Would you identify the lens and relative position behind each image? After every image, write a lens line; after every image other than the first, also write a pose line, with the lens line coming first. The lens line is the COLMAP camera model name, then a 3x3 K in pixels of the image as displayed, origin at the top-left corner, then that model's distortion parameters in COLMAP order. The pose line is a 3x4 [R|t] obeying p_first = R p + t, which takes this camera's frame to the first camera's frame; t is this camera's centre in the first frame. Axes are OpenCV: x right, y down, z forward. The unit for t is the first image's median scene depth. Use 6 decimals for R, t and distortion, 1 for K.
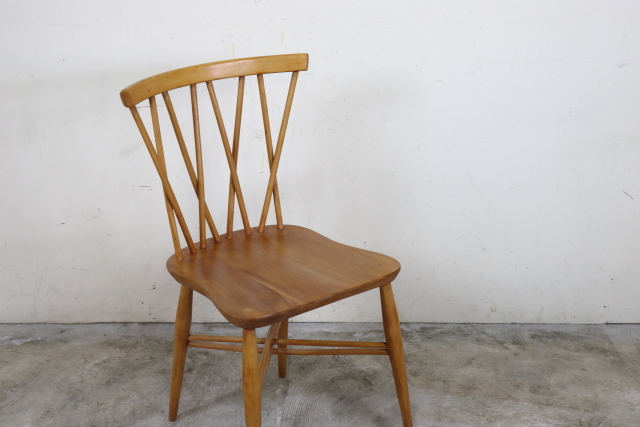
lens RADIAL K [[1126.0, 0, 321.3], [0, 1126.0, 214.0], [0, 0, 1]] dist [0.226615, 0.000000]
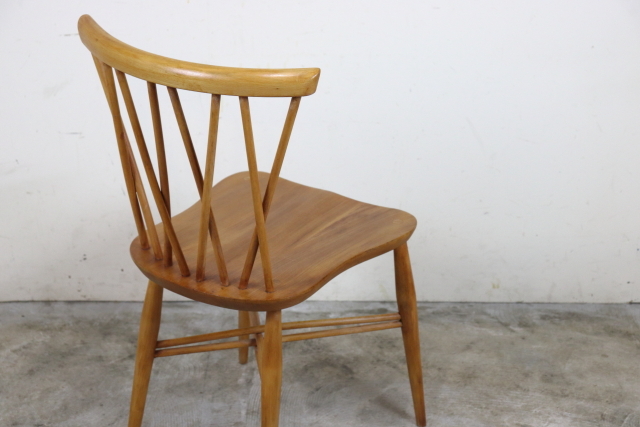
lens RADIAL K [[1433.1, 0, 321.5], [0, 1433.1, 213.3], [0, 0, 1]] dist [0.428545, 0.000000]
pose [[0.998657, 0.005524, 0.051523, -0.033248], [-0.006325, 0.999861, 0.015411, 0.016579], [-0.051431, -0.015717, 0.998553, -0.056367]]
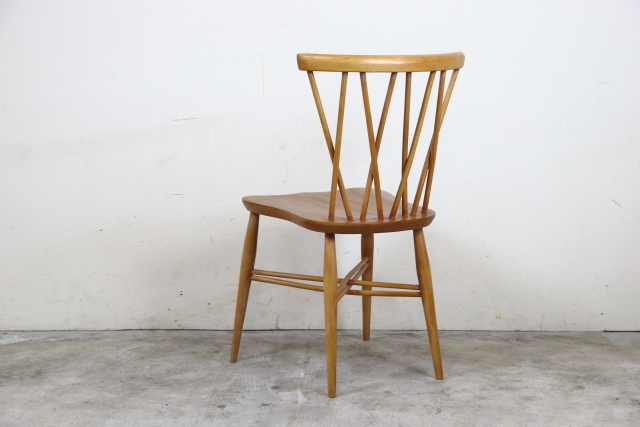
lens RADIAL K [[1360.7, 0, 320.2], [0, 1360.7, 212.5], [0, 0, 1]] dist [0.386492, 0.000000]
pose [[0.999854, 0.009843, 0.013940, -0.037336], [-0.006087, 0.968867, -0.247505, 0.331362], [-0.015942, 0.247384, 0.968786, -0.294285]]
